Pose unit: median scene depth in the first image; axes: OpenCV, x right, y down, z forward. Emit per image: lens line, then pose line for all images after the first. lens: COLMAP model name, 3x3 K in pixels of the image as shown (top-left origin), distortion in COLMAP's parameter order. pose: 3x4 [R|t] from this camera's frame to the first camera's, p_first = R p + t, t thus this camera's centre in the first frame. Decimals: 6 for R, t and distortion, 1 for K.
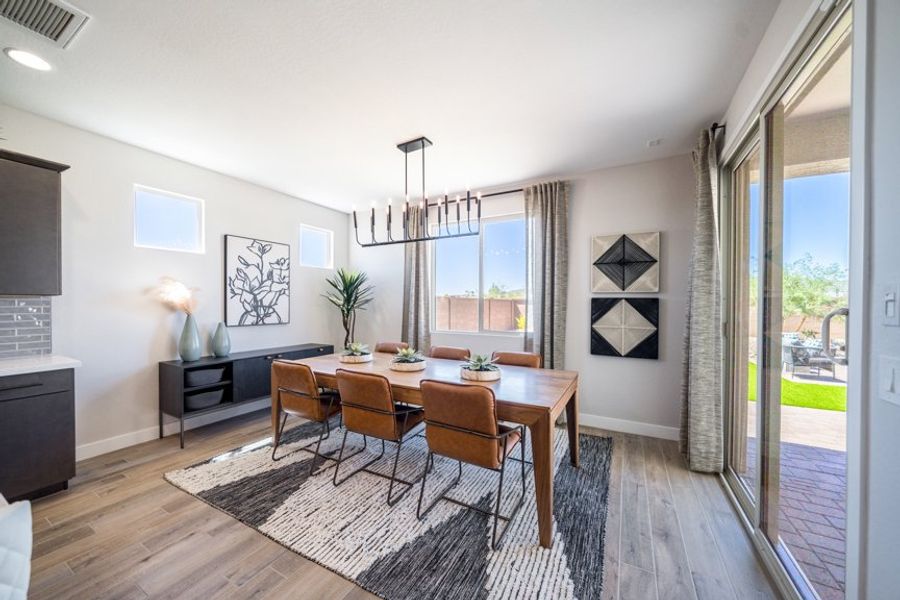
lens RADIAL K [[314.5, 0, 449.6], [0, 314.5, 304.6], [0, 0, 1]] dist [0.000129, 0.000023]
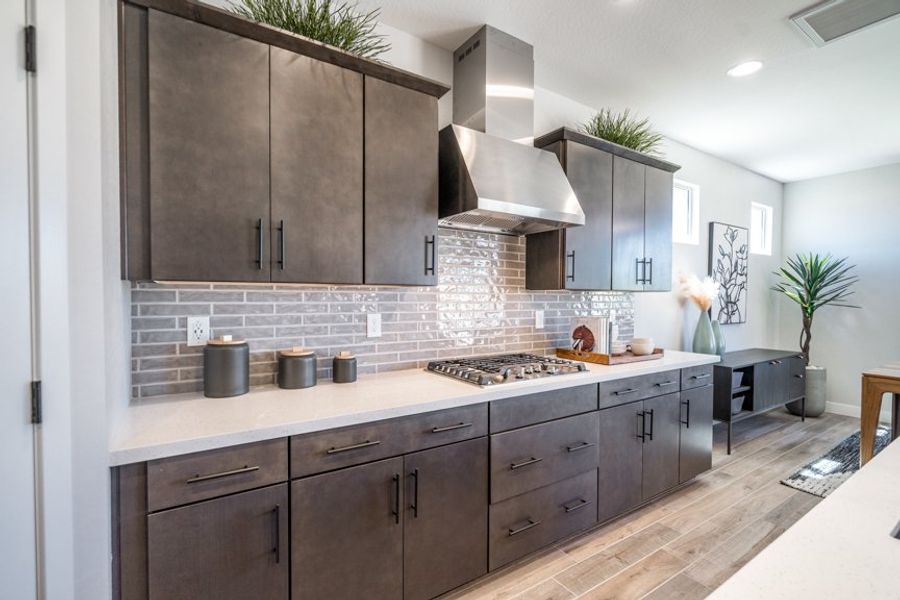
lens RADIAL K [[388.1, 0, 450.6], [0, 388.1, 303.5], [0, 0, 1]] dist [-0.000338, 0.000008]
pose [[0.880708, 0.006095, -0.473621, -0.776832], [-0.003506, 0.999974, 0.006349, 0.004763], [0.473647, -0.003931, 0.880706, -0.301007]]
